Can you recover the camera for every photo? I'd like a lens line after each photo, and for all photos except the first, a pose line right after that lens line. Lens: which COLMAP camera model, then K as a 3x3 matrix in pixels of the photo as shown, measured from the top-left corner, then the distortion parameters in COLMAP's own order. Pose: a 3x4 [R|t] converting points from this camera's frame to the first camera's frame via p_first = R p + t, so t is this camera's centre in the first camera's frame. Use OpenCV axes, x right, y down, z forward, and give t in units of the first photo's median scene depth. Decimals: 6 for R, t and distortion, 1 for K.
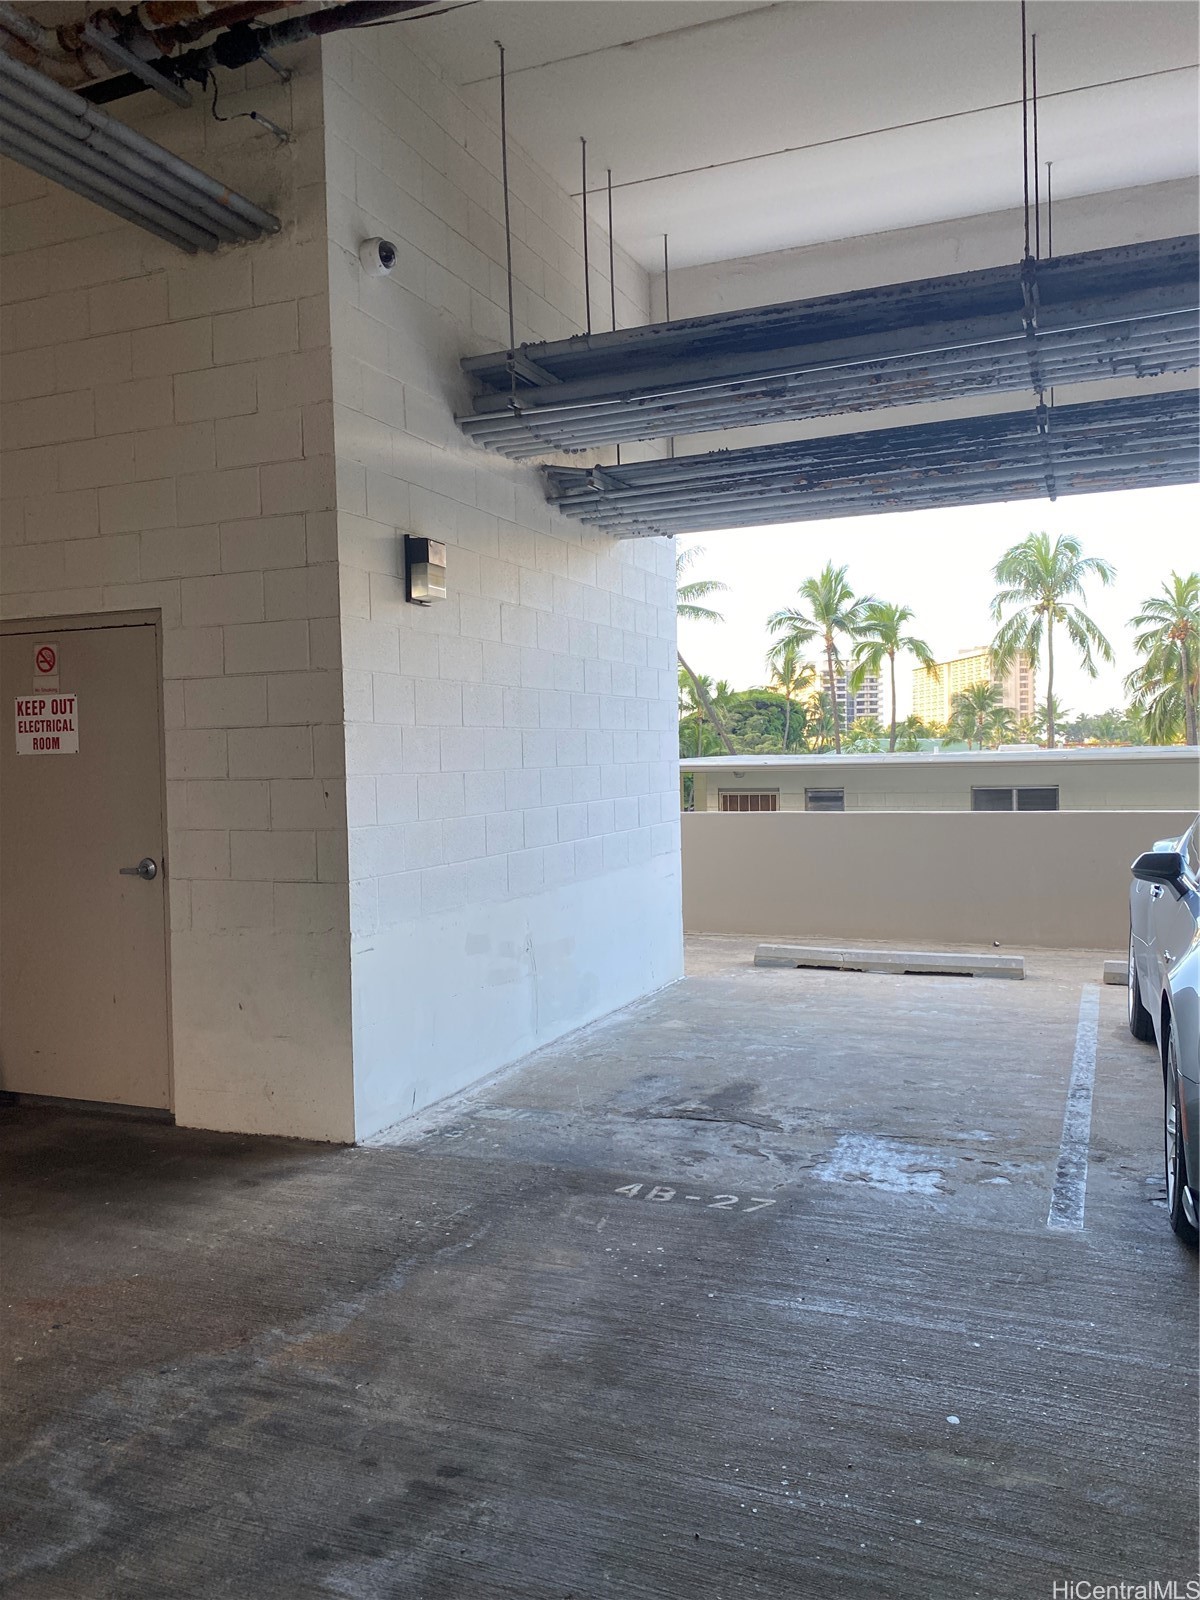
lens RADIAL K [[1189.3, 0, 600.0], [0, 1189.3, 800.0], [0, 0, 1]] dist [0.091238, -0.123835]
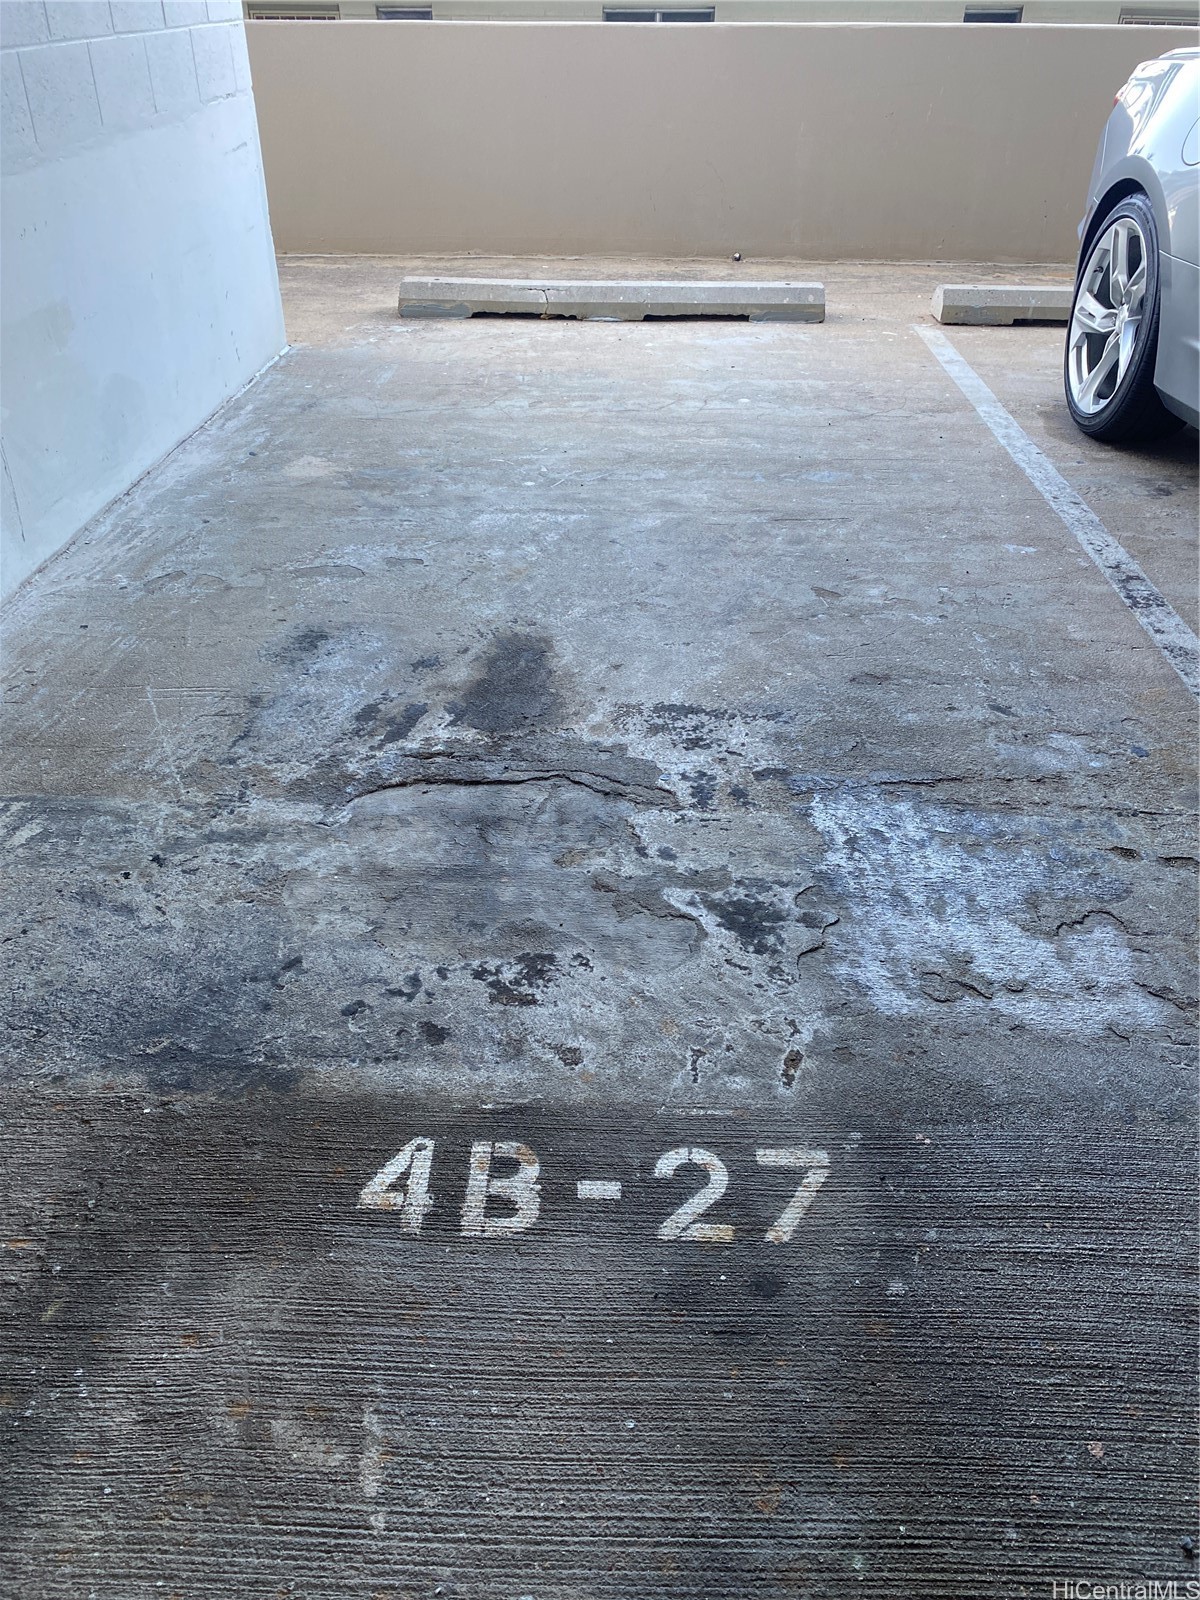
lens RADIAL K [[1189.3, 0, 600.0], [0, 1189.3, 800.0], [0, 0, 1]] dist [0.091238, -0.123835]
pose [[0.936089, -0.176464, 0.304300, -0.006018], [-0.010965, 0.850011, 0.526651, 0.044914], [-0.351593, -0.496329, 0.793751, 0.639985]]
